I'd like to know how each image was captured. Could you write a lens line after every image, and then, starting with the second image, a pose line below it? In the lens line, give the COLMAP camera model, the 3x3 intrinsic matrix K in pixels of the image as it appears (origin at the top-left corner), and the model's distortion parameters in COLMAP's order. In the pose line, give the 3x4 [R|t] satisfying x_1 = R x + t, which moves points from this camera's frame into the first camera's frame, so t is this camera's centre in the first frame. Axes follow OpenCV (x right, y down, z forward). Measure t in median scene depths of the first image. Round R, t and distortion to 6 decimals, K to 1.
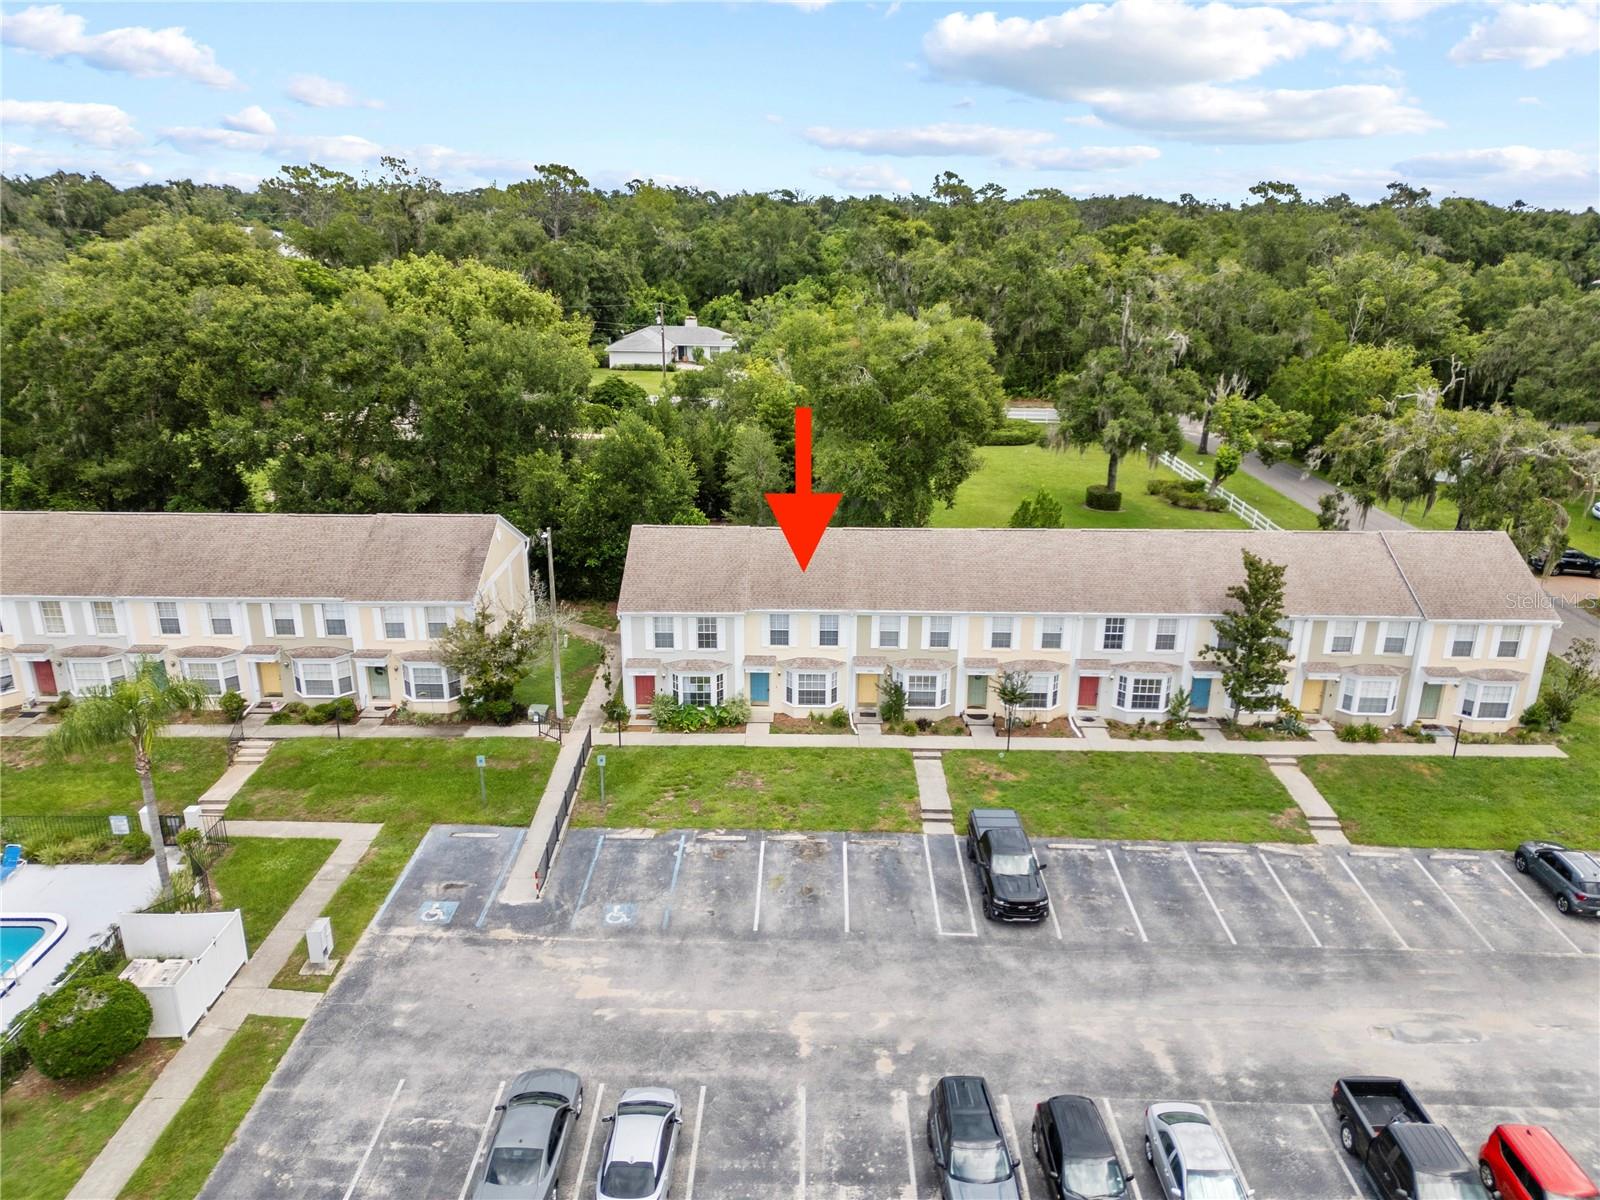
lens RADIAL K [[1162.0, 0, 800.0], [0, 1162.0, 600.0], [0, 0, 1]] dist [0.047816, -0.007408]
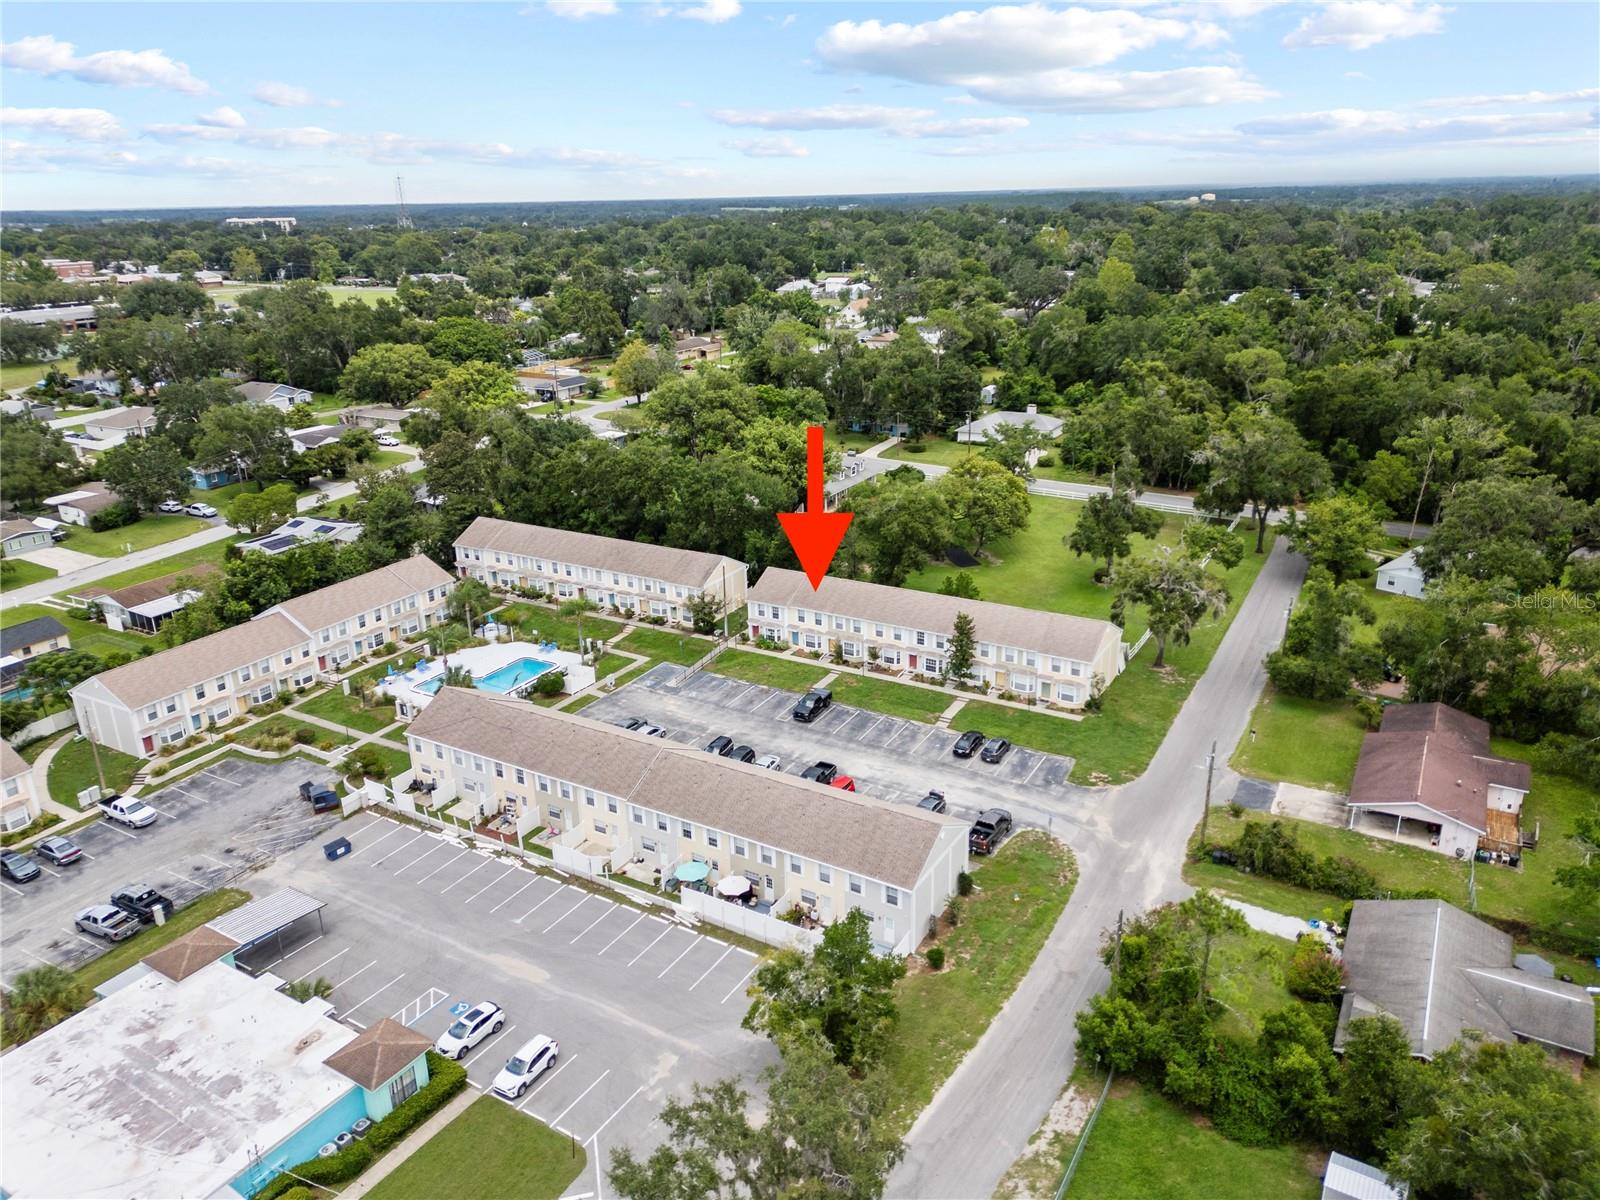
lens RADIAL K [[1162.0, 0, 800.0], [0, 1162.0, 600.0], [0, 0, 1]] dist [0.047816, -0.007408]
pose [[0.865872, 0.145463, -0.478650, 1.207957], [-0.133210, 0.989290, 0.059673, -0.162656], [0.482204, 0.012091, 0.875976, -1.253929]]
